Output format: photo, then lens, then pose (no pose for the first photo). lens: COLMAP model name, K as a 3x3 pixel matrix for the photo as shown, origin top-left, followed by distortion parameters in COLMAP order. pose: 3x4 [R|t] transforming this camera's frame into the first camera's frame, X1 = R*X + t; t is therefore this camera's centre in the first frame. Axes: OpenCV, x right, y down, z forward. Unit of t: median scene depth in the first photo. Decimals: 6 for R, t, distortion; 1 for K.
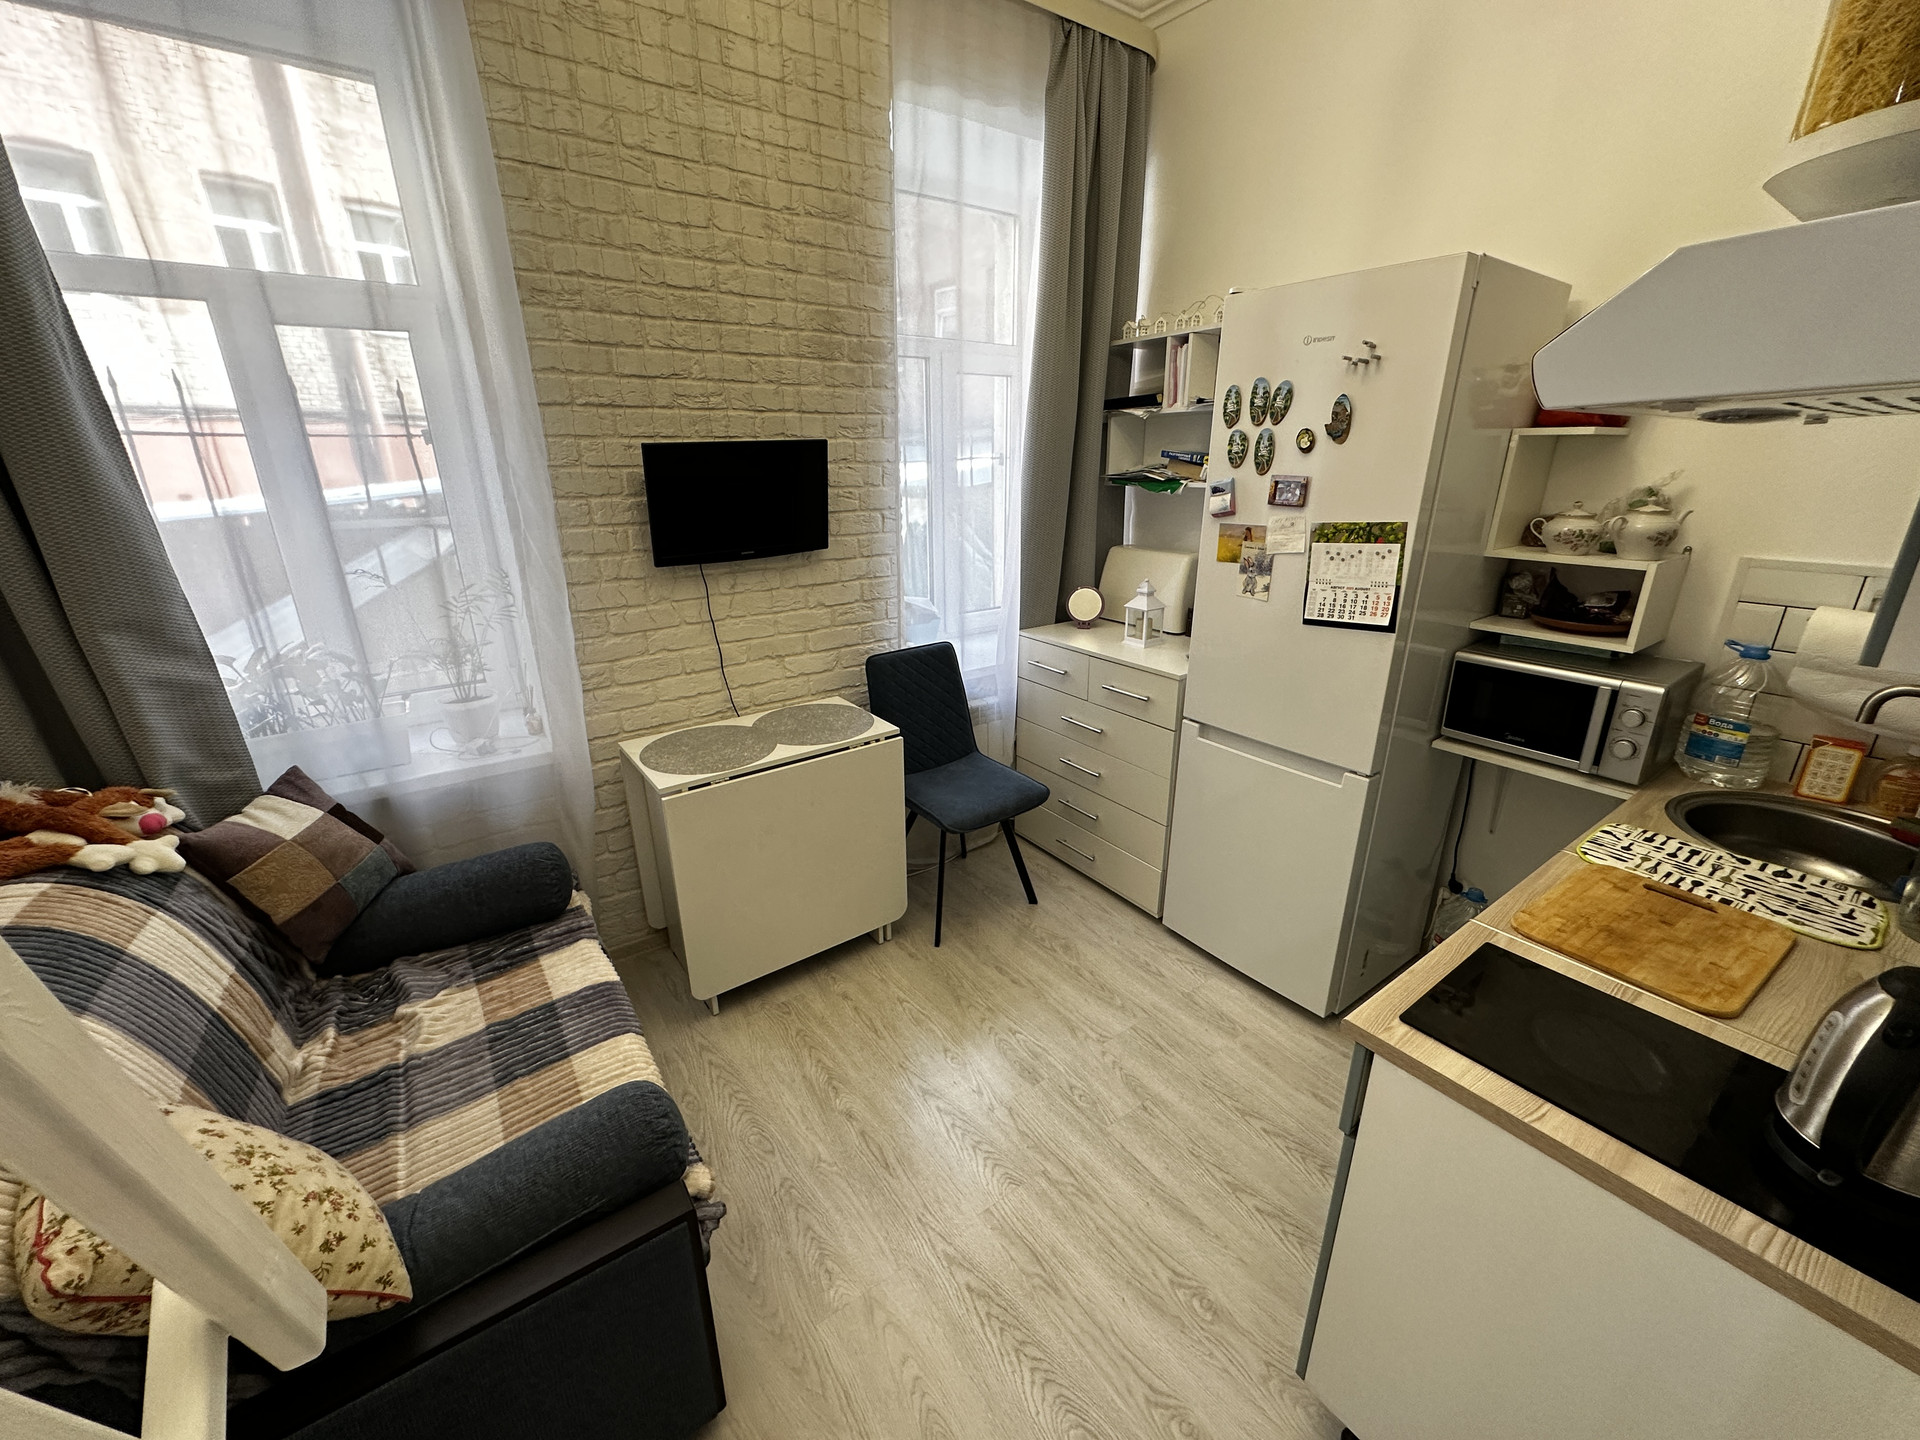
lens RADIAL K [[766.3, 0, 960.0], [0, 766.3, 720.0], [0, 0, 1]] dist [-0.003343, 0.000443]
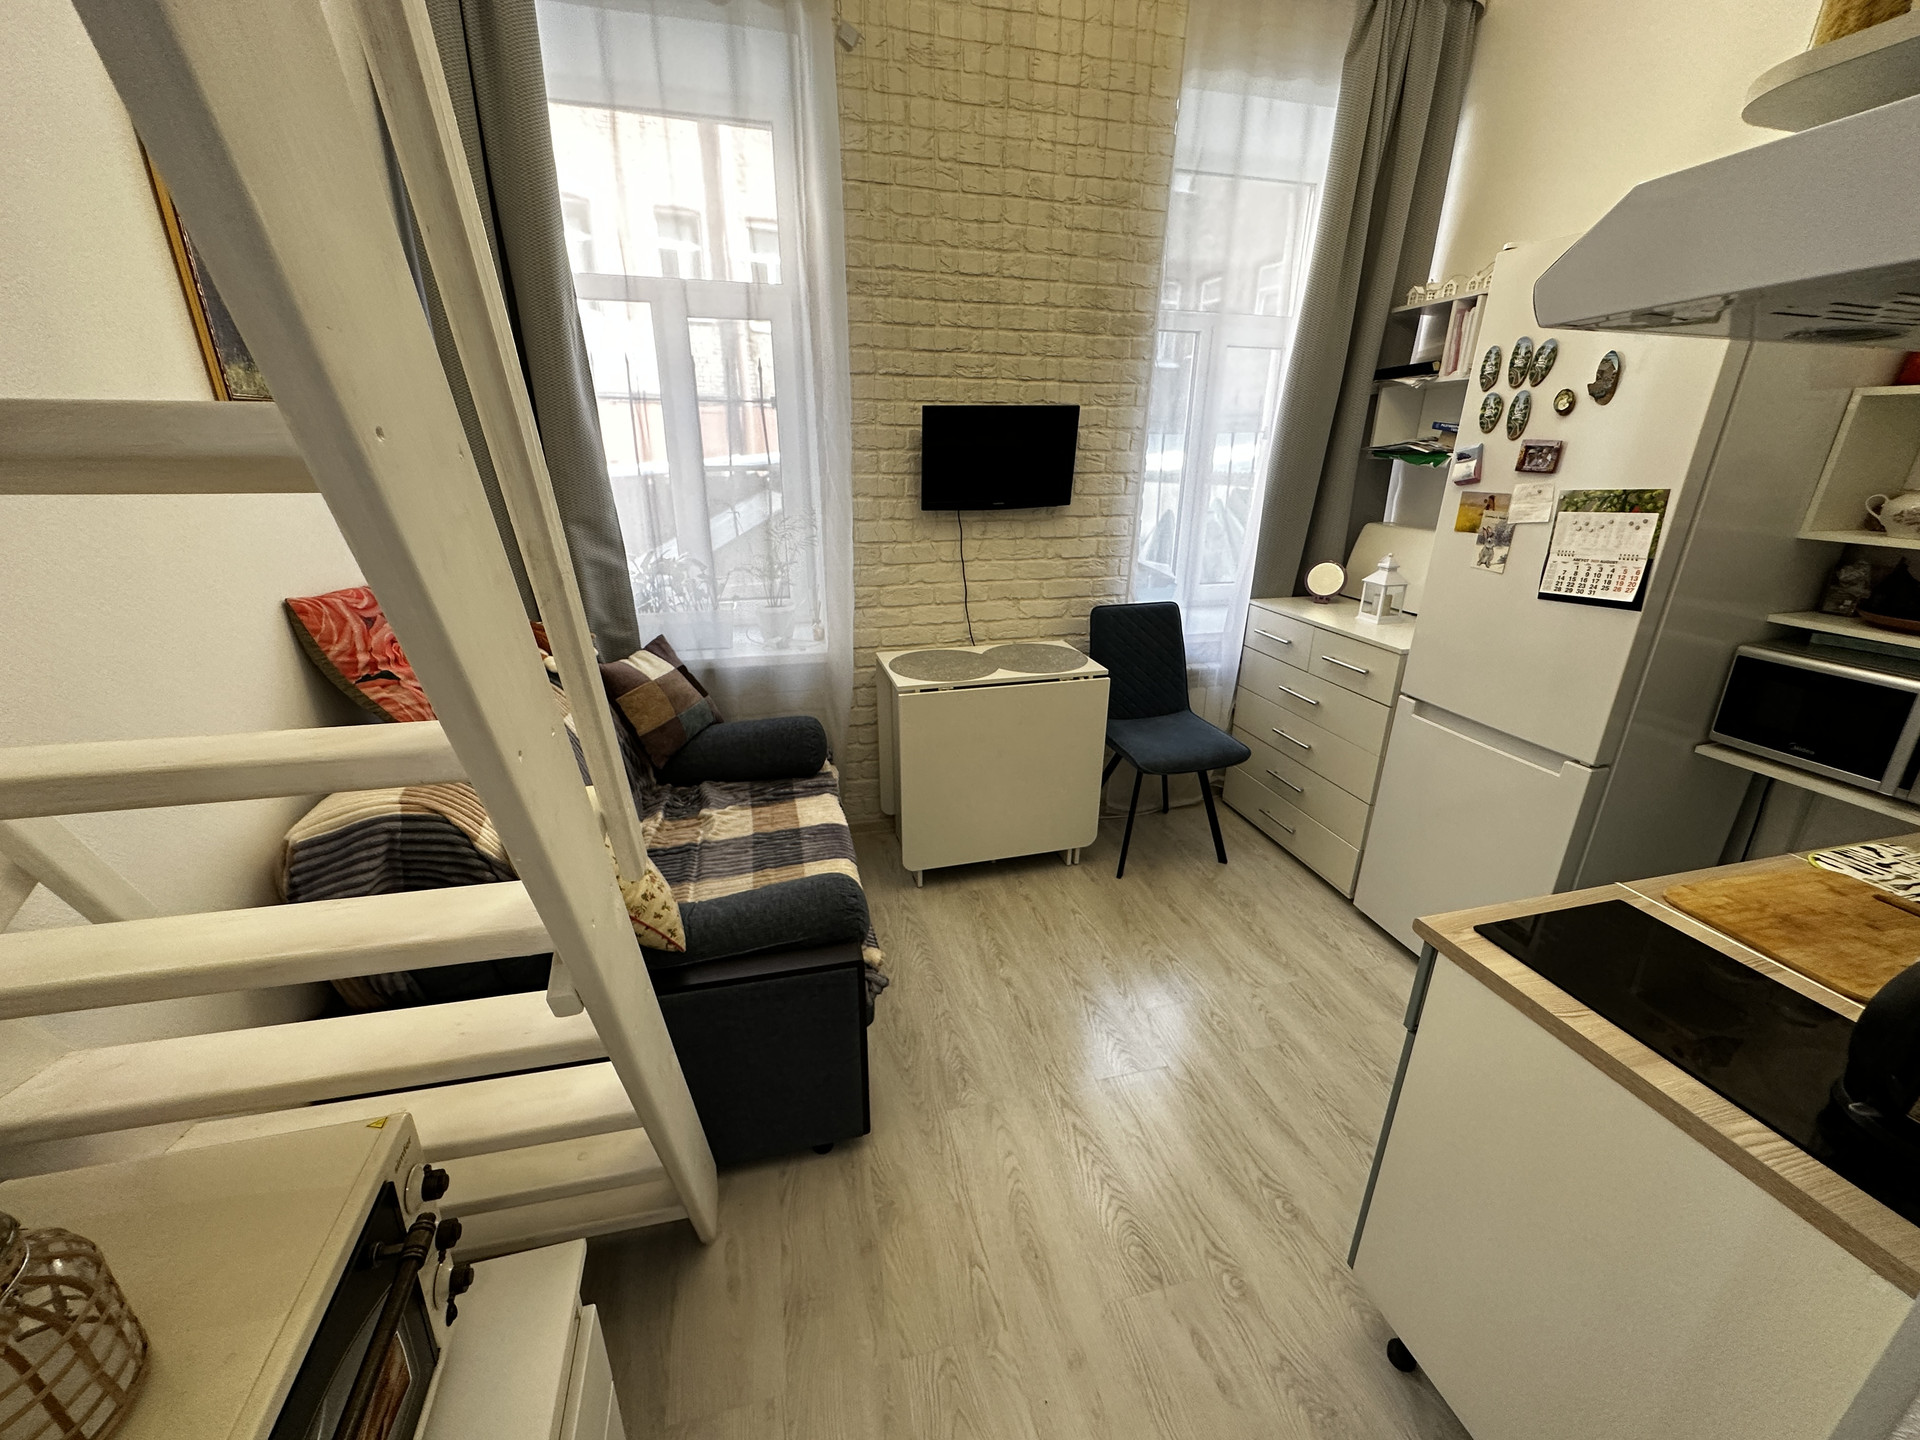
lens RADIAL K [[769.4, 0, 960.0], [0, 769.4, 720.0], [0, 0, 1]] dist [-0.002810, 0.000196]
pose [[0.933080, 0.137498, -0.332348, 0.117322], [-0.133301, 0.990439, 0.035514, 0.084309], [0.334053, 0.011165, 0.942488, -0.130161]]
